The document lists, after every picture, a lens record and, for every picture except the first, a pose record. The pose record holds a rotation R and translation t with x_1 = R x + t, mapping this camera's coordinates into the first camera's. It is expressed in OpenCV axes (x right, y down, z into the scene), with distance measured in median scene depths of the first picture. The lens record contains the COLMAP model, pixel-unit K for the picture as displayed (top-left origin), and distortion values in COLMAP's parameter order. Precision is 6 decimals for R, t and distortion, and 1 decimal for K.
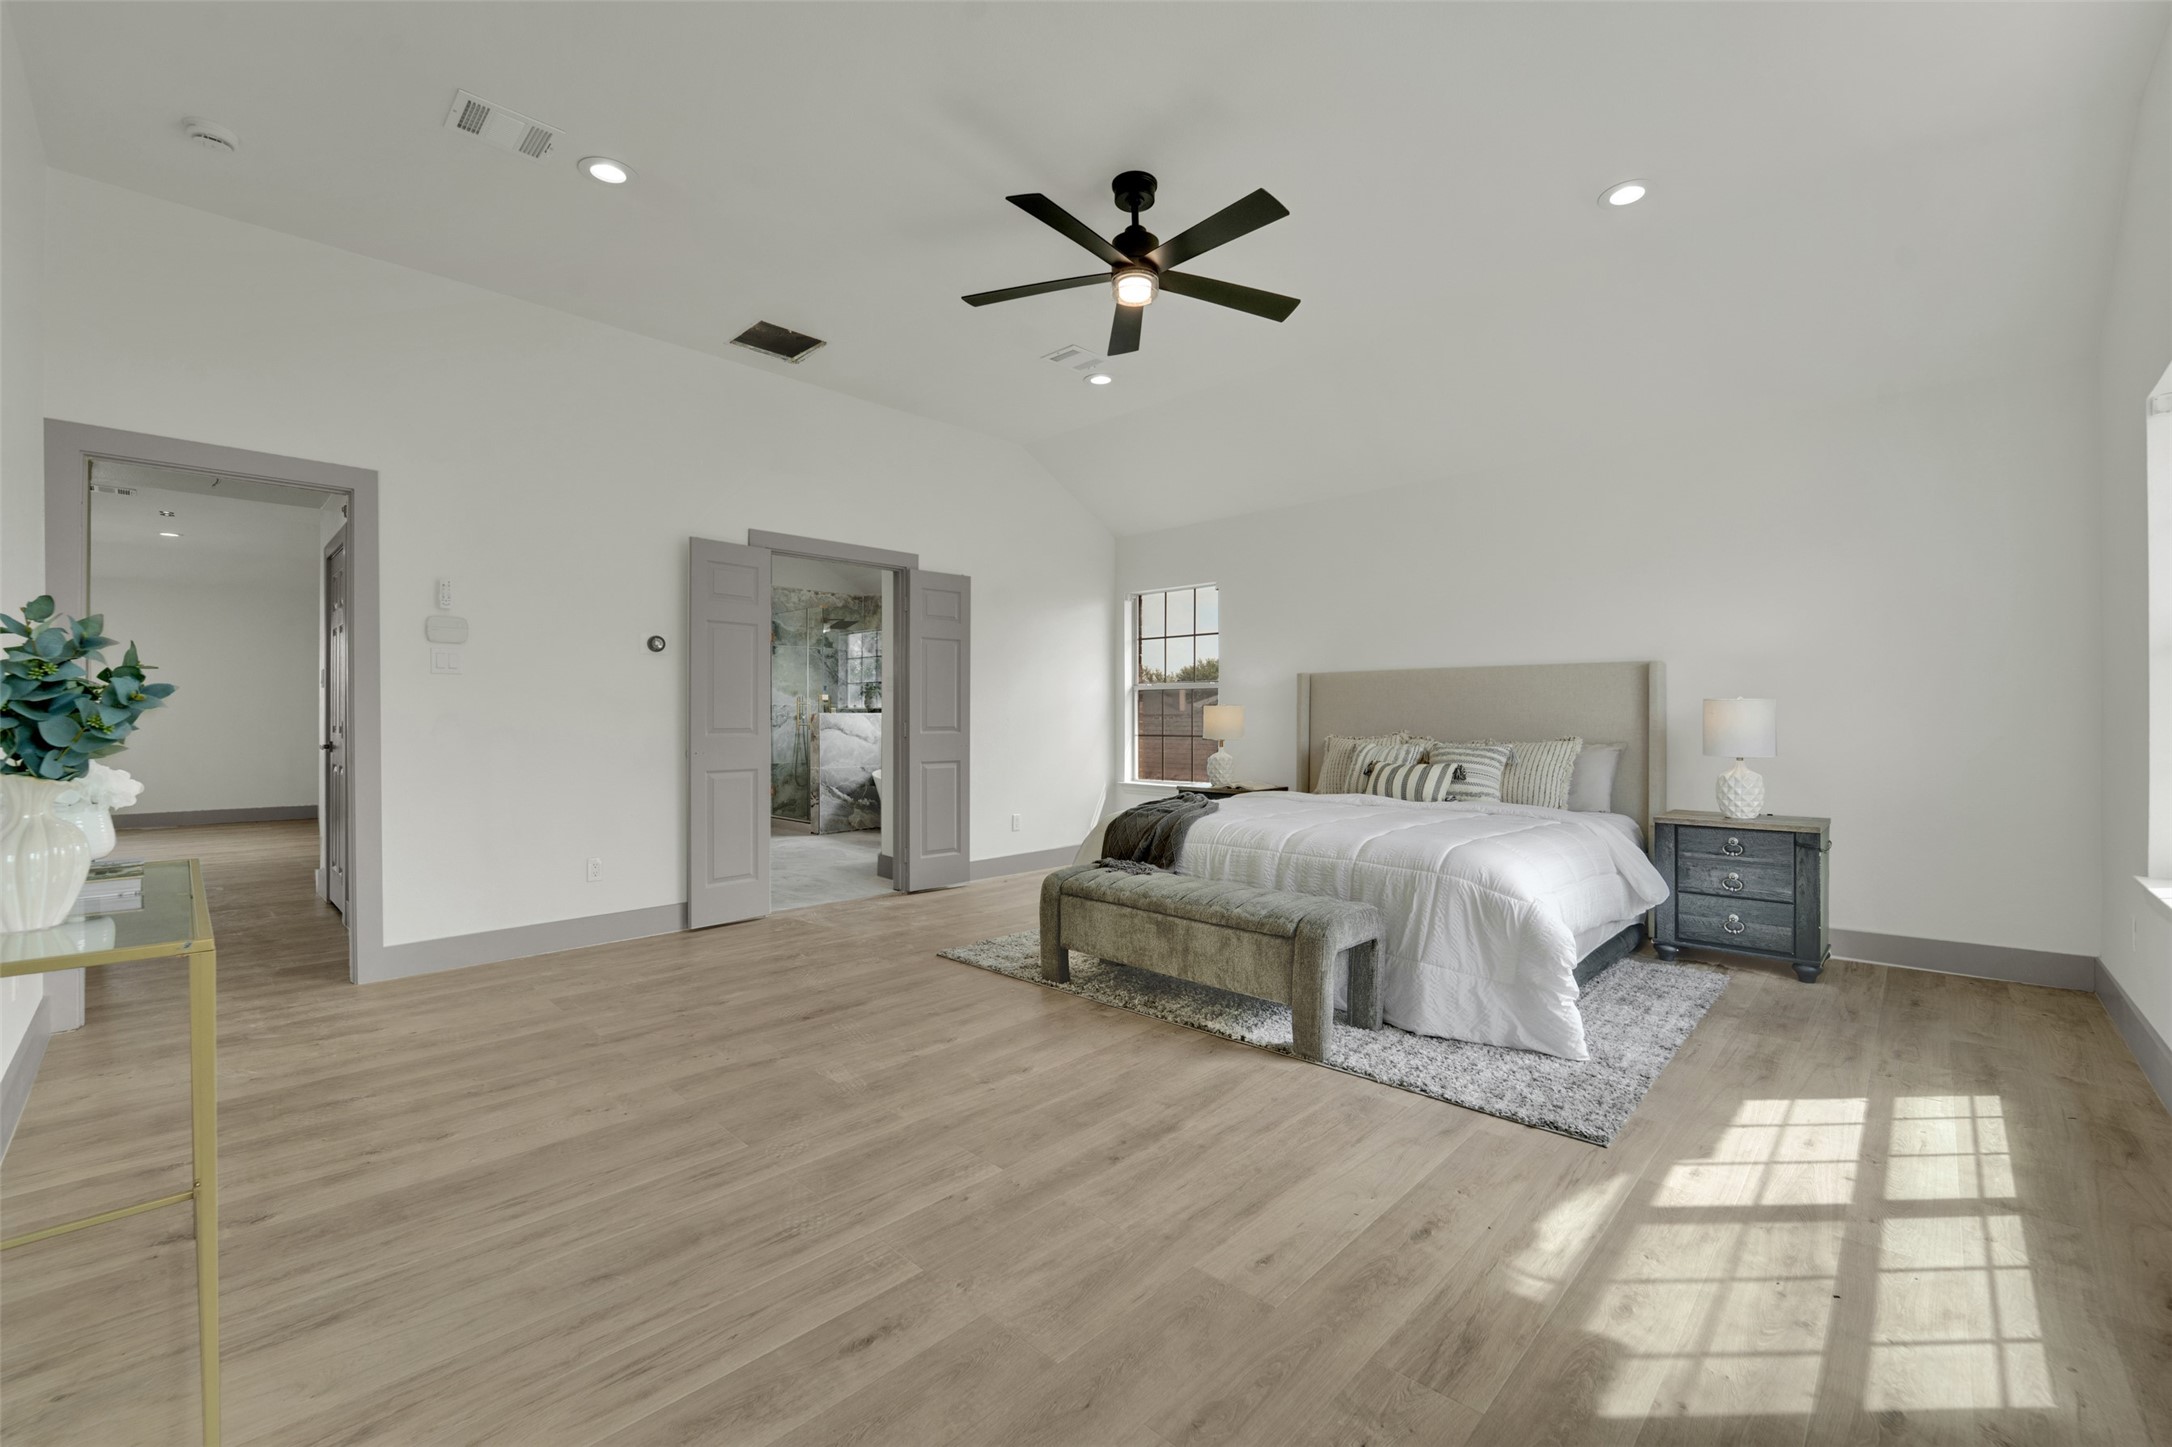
lens RADIAL K [[915.7, 0, 1112.9], [0, 915.7, 712.8], [0, 0, 1]] dist [-0.002156, -0.000406]
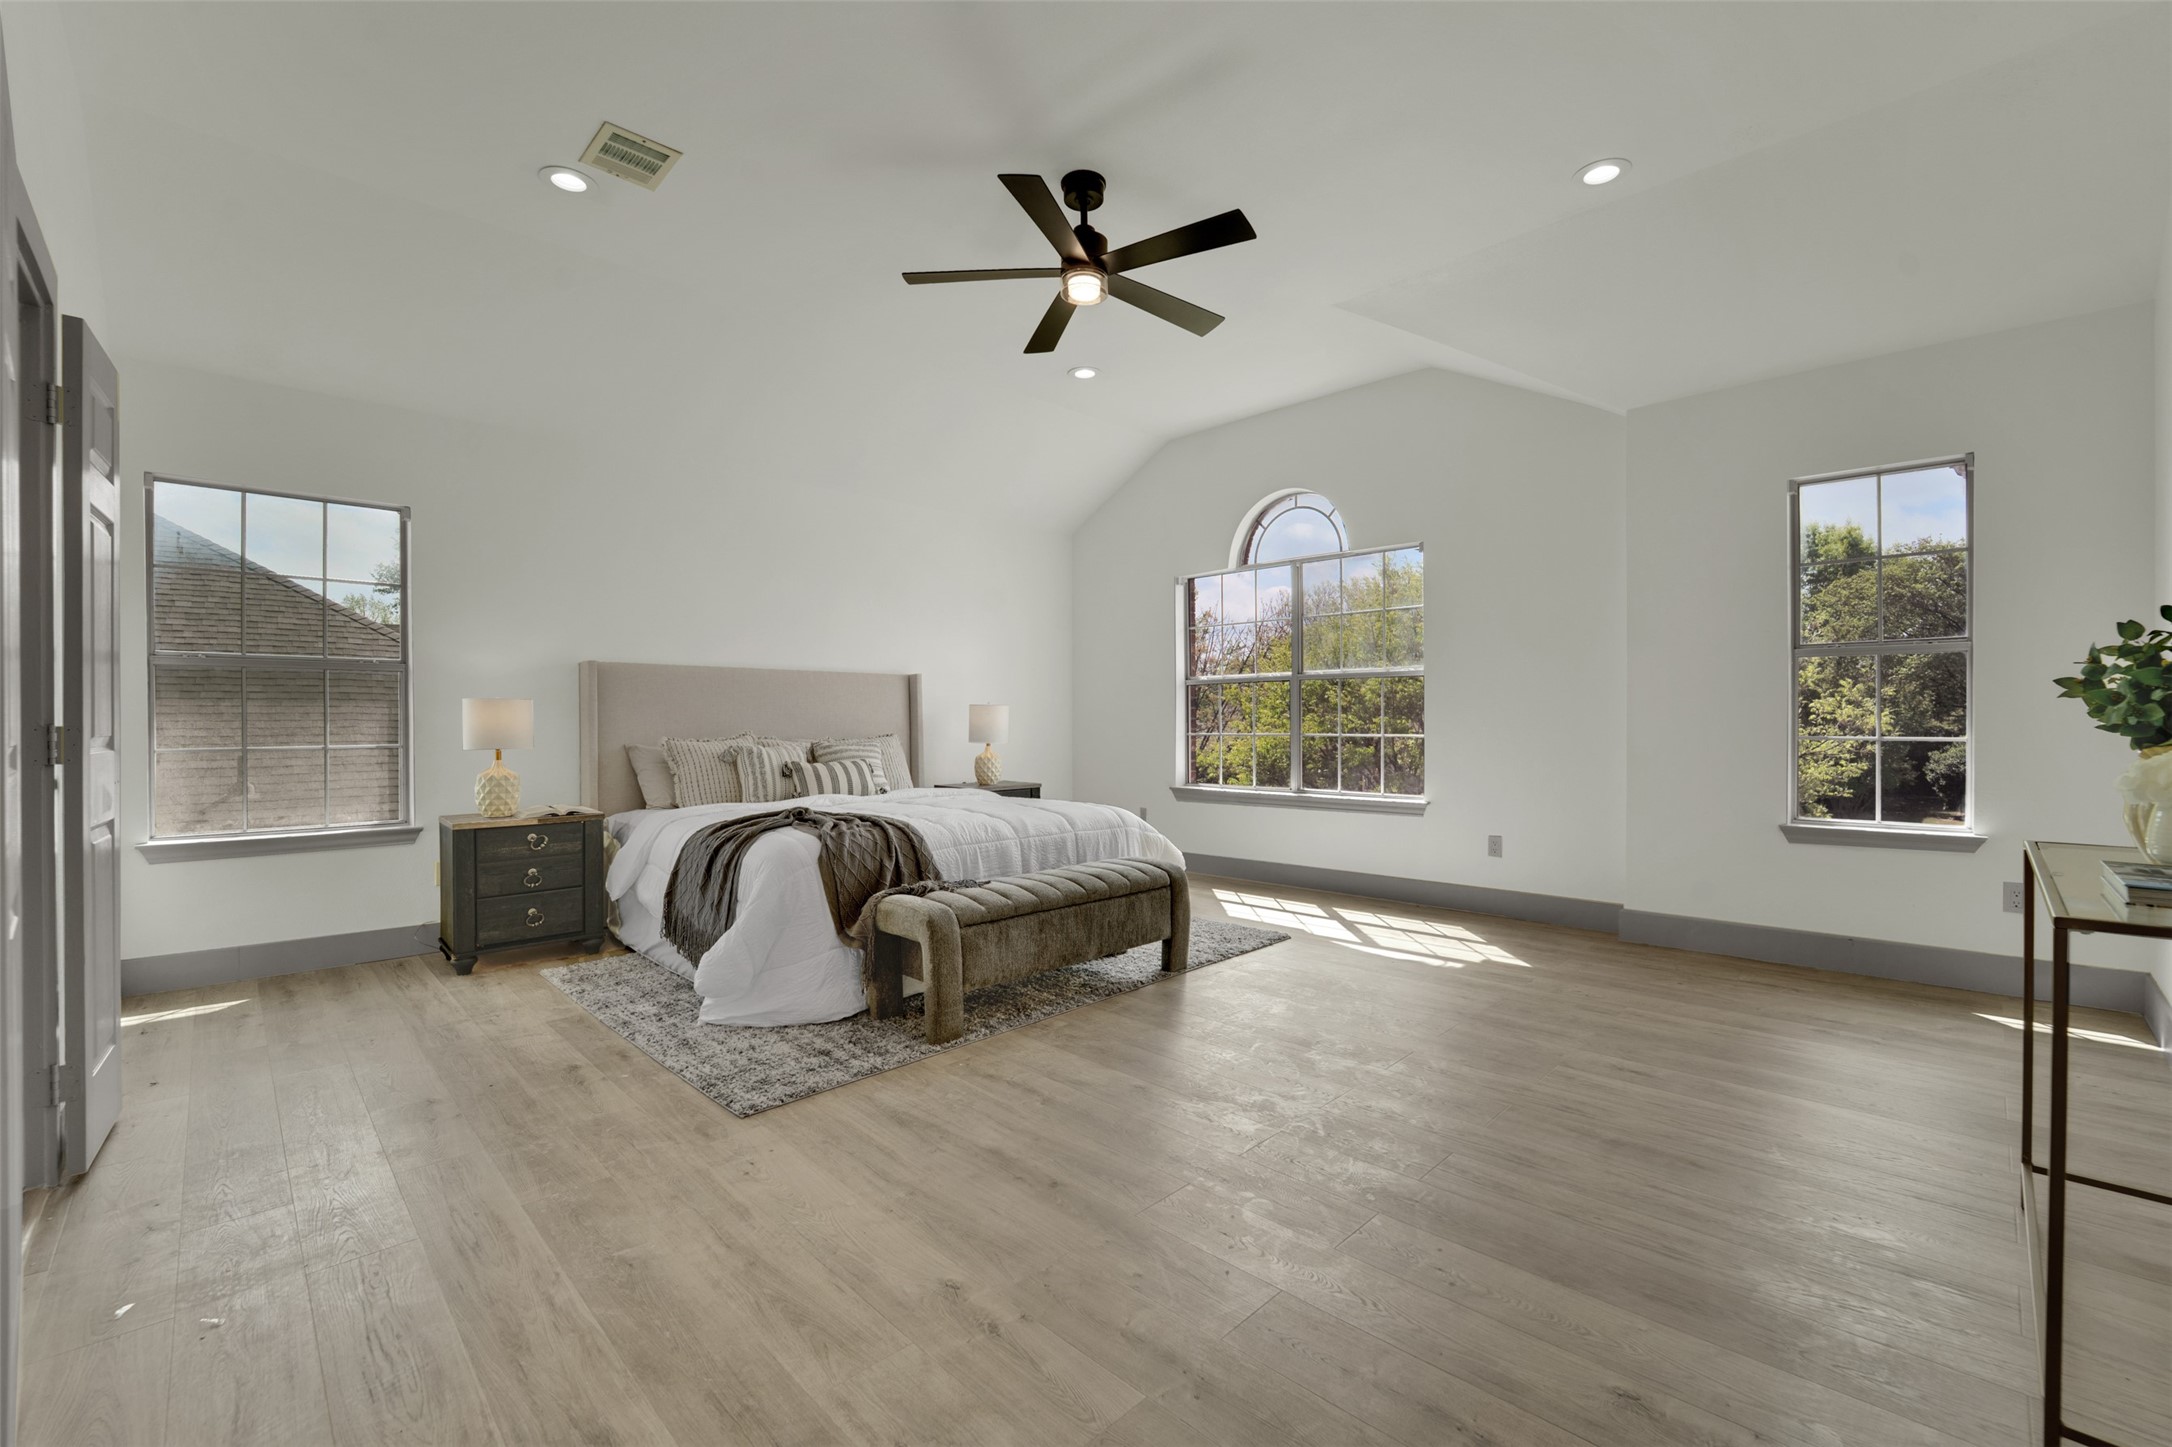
lens RADIAL K [[927.0, 0, 1090.3], [0, 927.0, 729.6], [0, 0, 1]] dist [-0.000769, -0.000186]
pose [[0.015497, -0.006347, 0.999860, -0.938663], [0.003335, 0.999975, 0.006296, 0.018521], [-0.999874, 0.003237, 0.015518, 0.934746]]
